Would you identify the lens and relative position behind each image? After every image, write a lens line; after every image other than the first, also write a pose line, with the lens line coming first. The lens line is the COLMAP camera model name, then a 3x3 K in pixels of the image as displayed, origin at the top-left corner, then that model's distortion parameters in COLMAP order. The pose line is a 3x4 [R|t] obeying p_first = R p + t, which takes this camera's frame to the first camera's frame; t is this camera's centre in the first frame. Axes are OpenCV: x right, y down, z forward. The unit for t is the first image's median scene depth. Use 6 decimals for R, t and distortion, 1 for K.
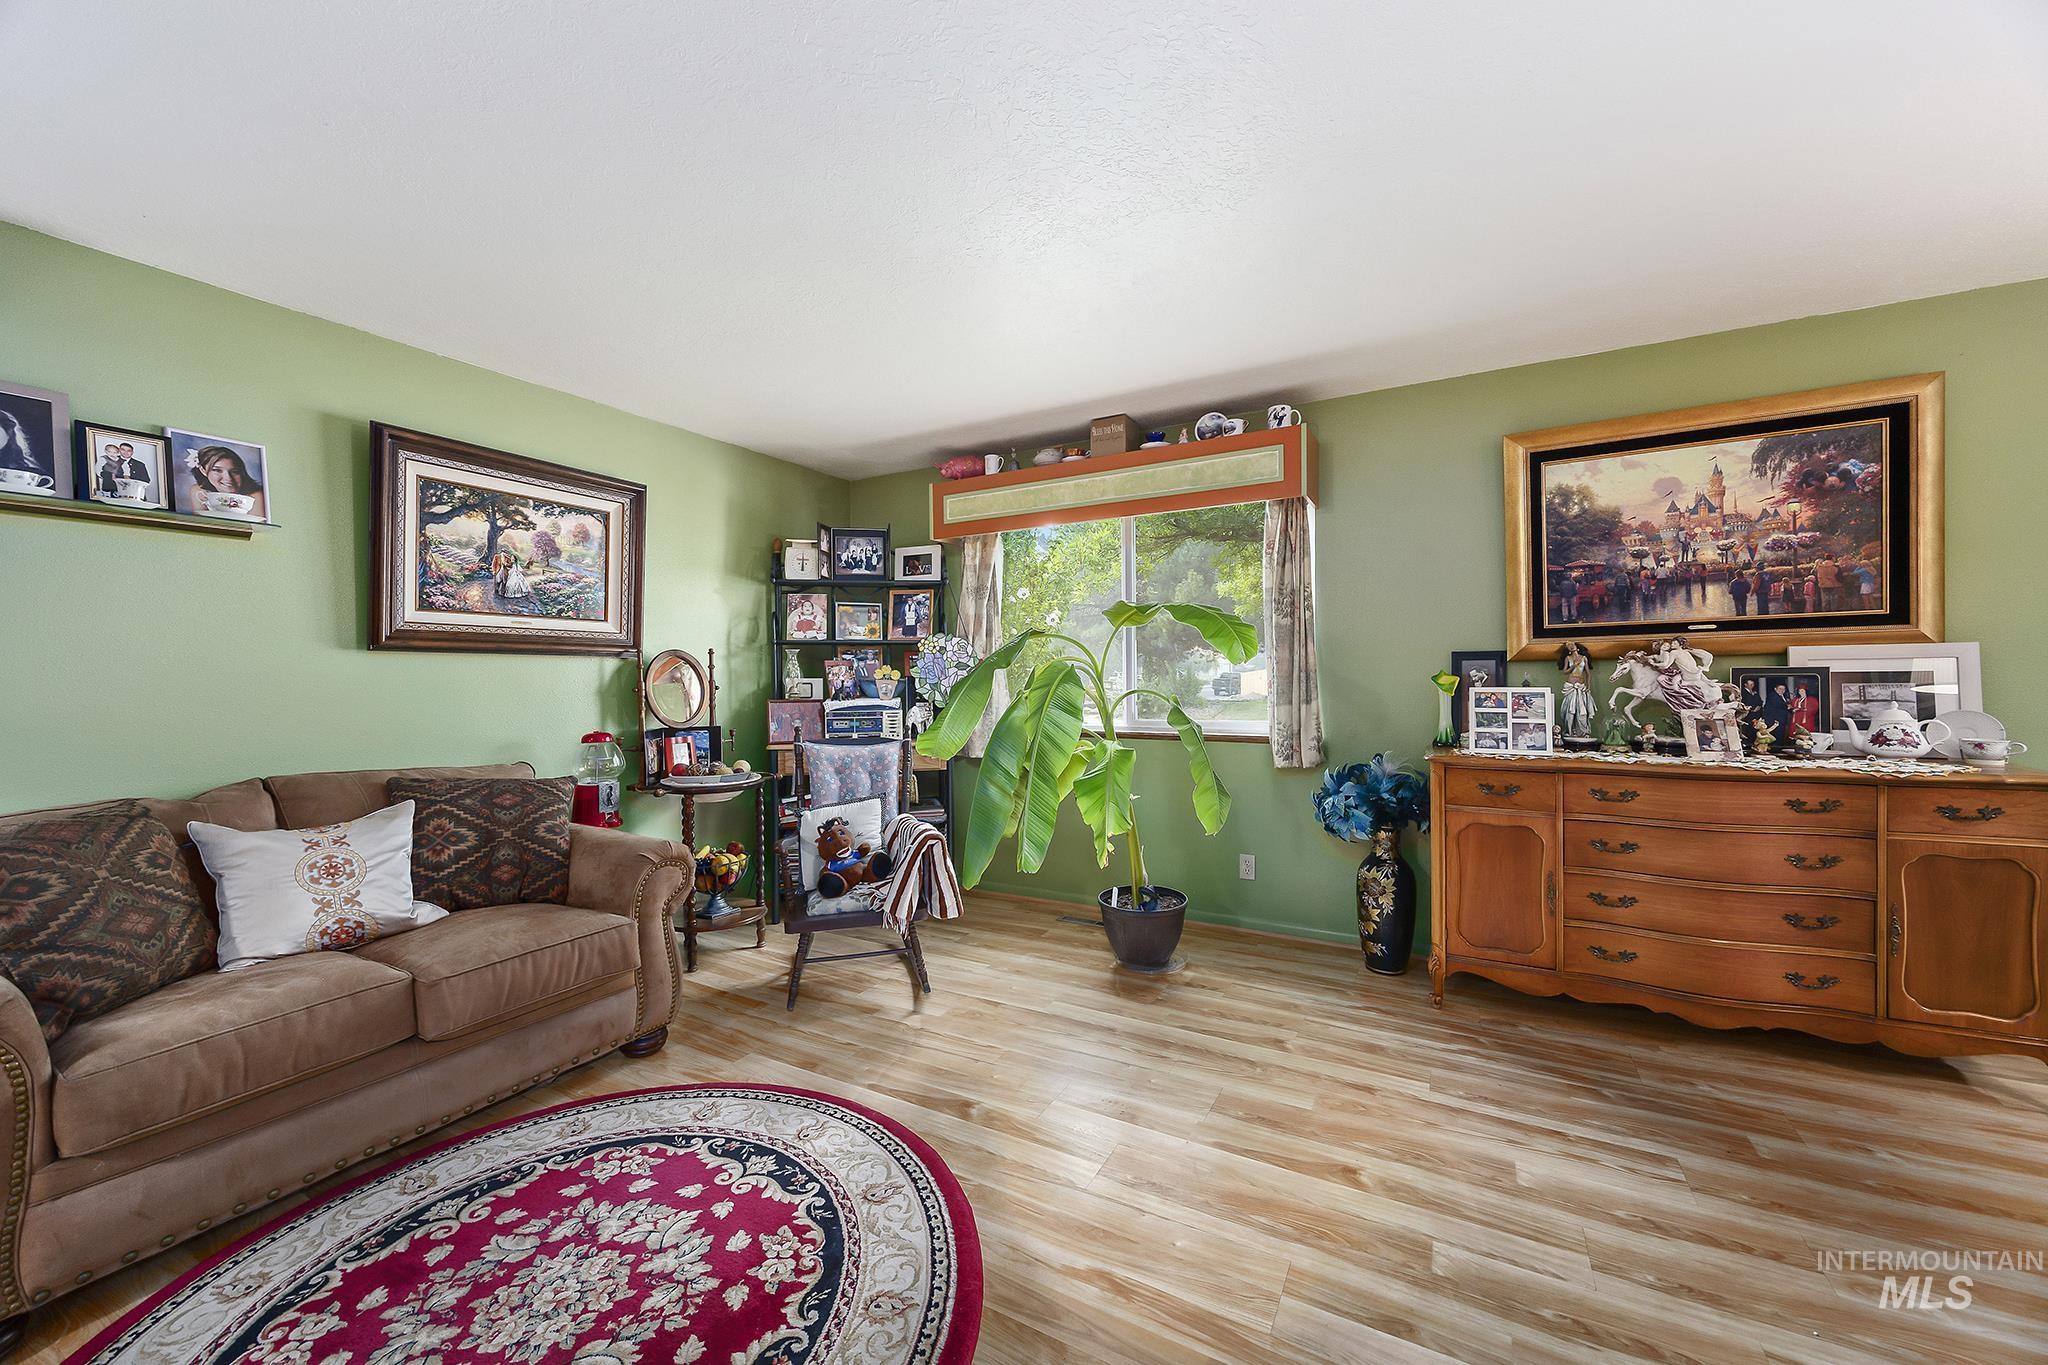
lens RADIAL K [[778.4, 0, 1032.3], [0, 778.4, 685.3], [0, 0, 1]] dist [-0.001560, 0.000171]
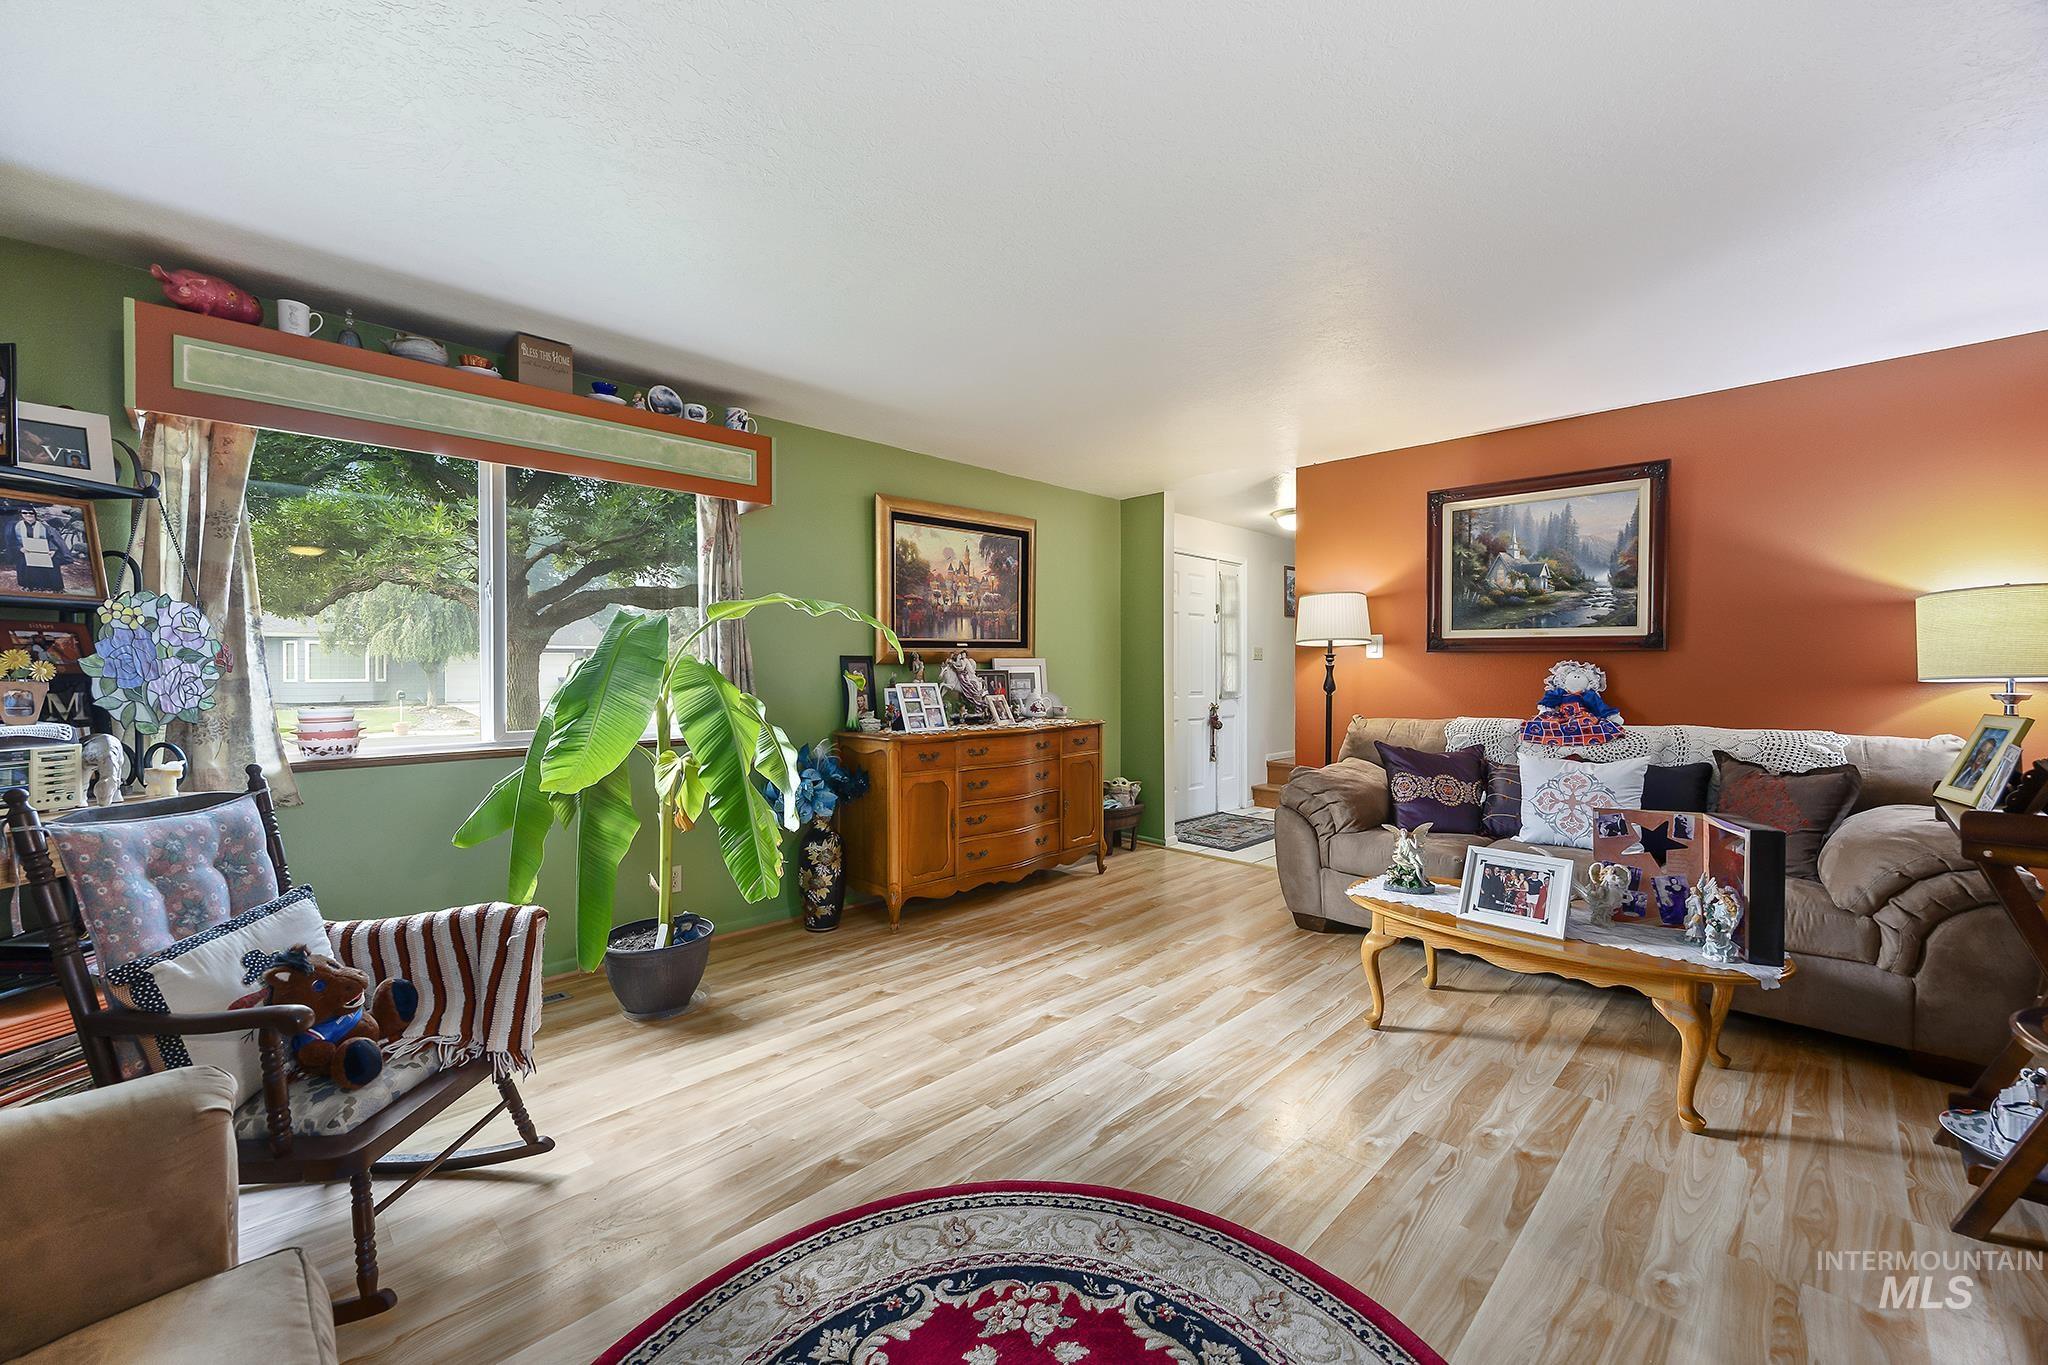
lens RADIAL K [[812.4, 0, 1025.8], [0, 812.4, 674.8], [0, 0, 1]] dist [0.006577, -0.001410]
pose [[0.267687, 0.003960, 0.963498, -0.767987], [0.014496, 0.999862, -0.008137, 0.002918], [-0.963397, 0.016145, 0.267593, 0.458598]]
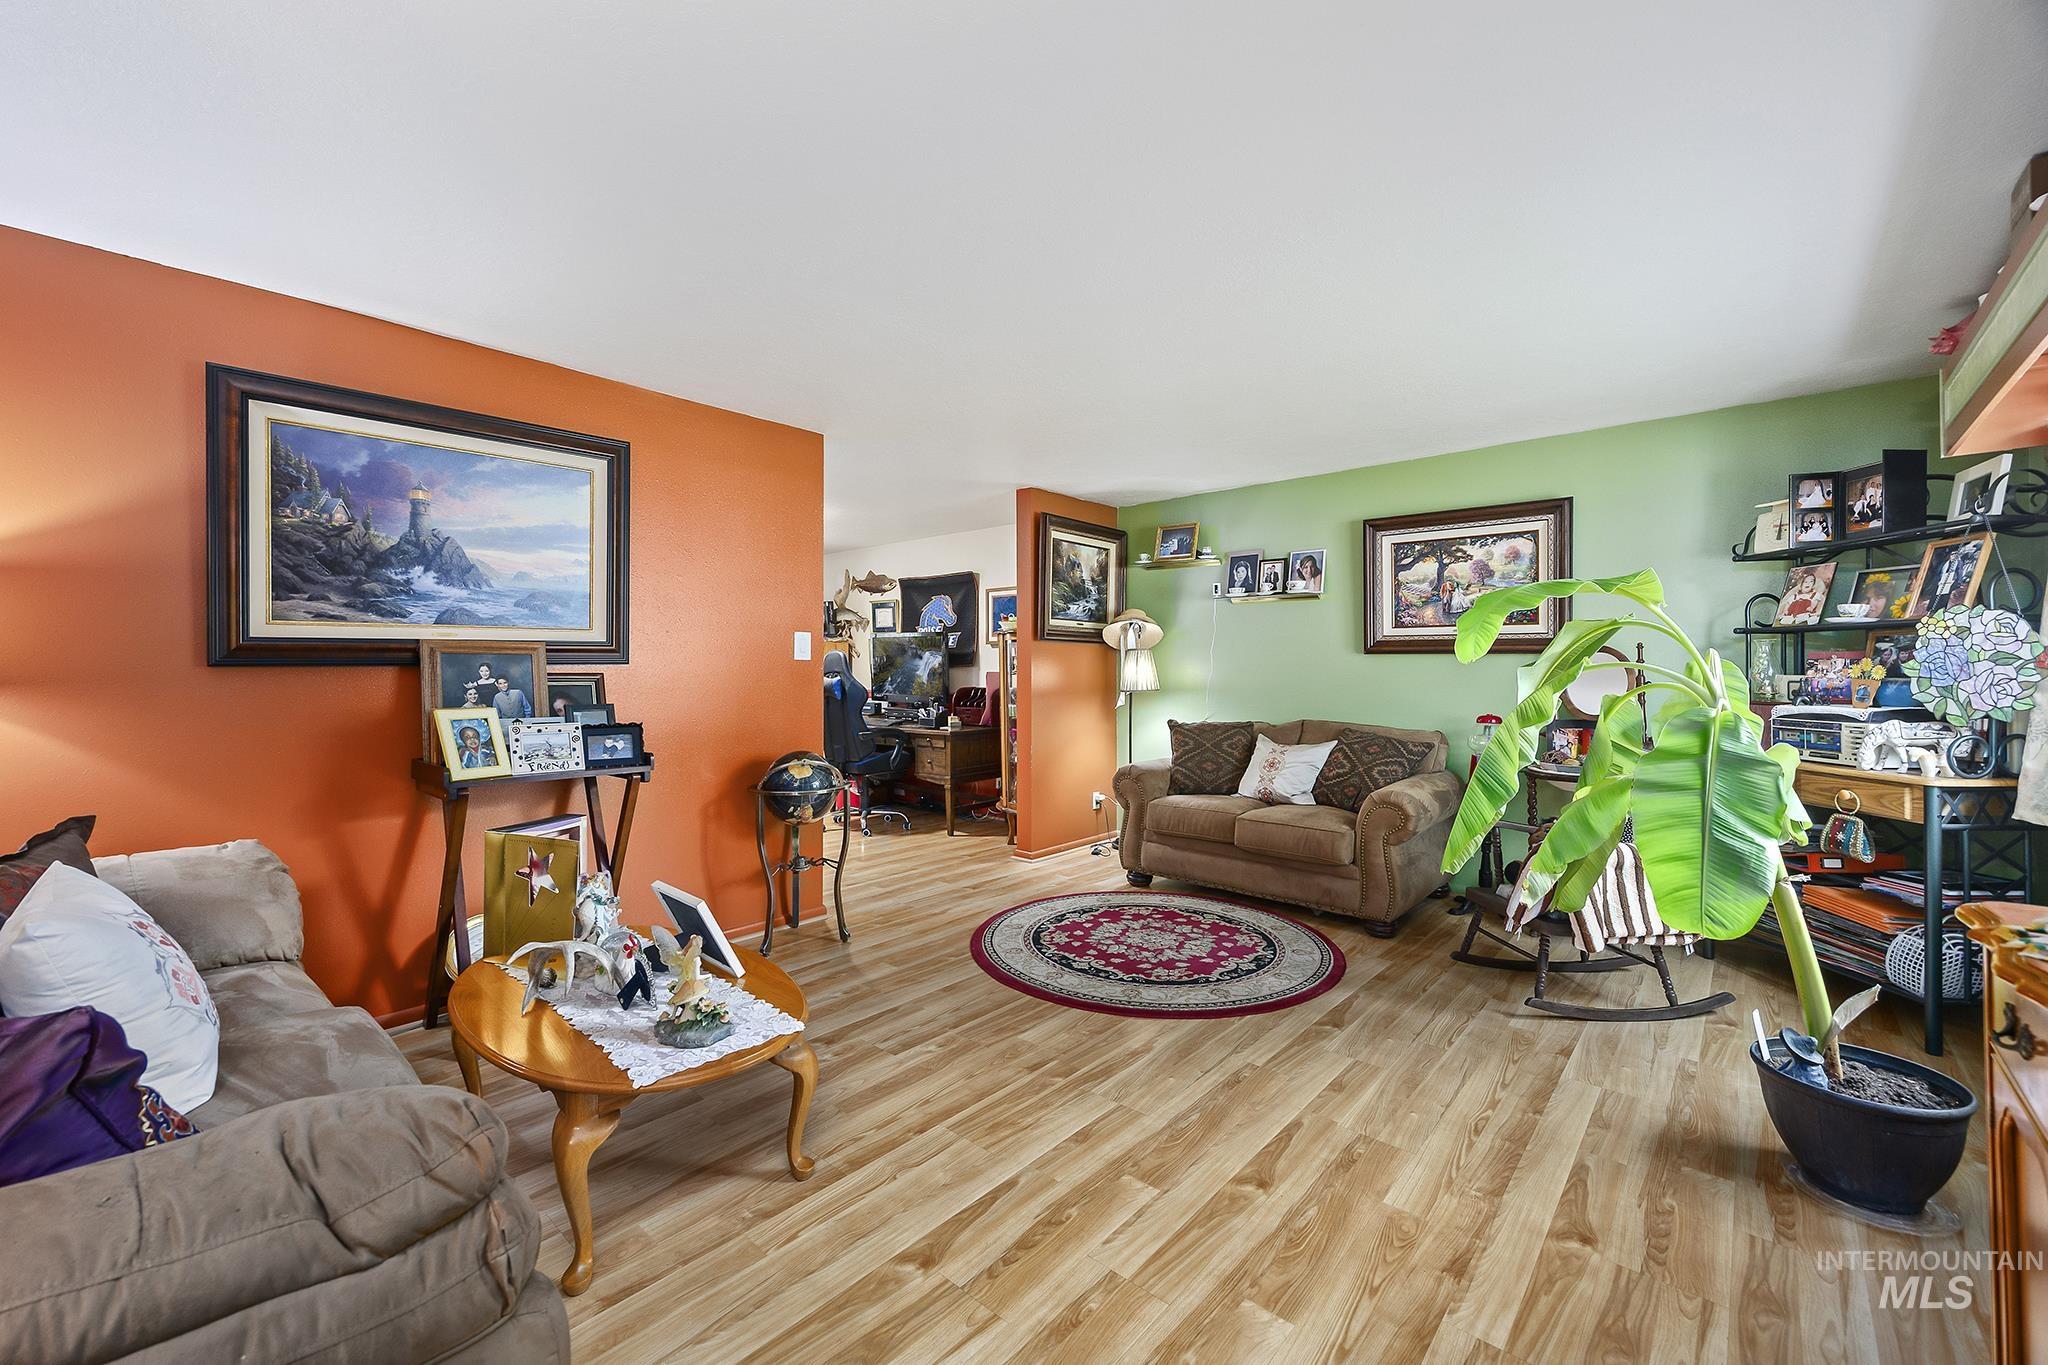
lens RADIAL K [[812.4, 0, 1014.3], [0, 812.4, 669.4], [0, 0, 1]] dist [0.006577, -0.001410]
pose [[-0.232155, 0.007883, -0.972647, 1.074501], [-0.013711, 0.999841, 0.011376, -0.021270], [0.972582, 0.015977, -0.232010, 0.675155]]
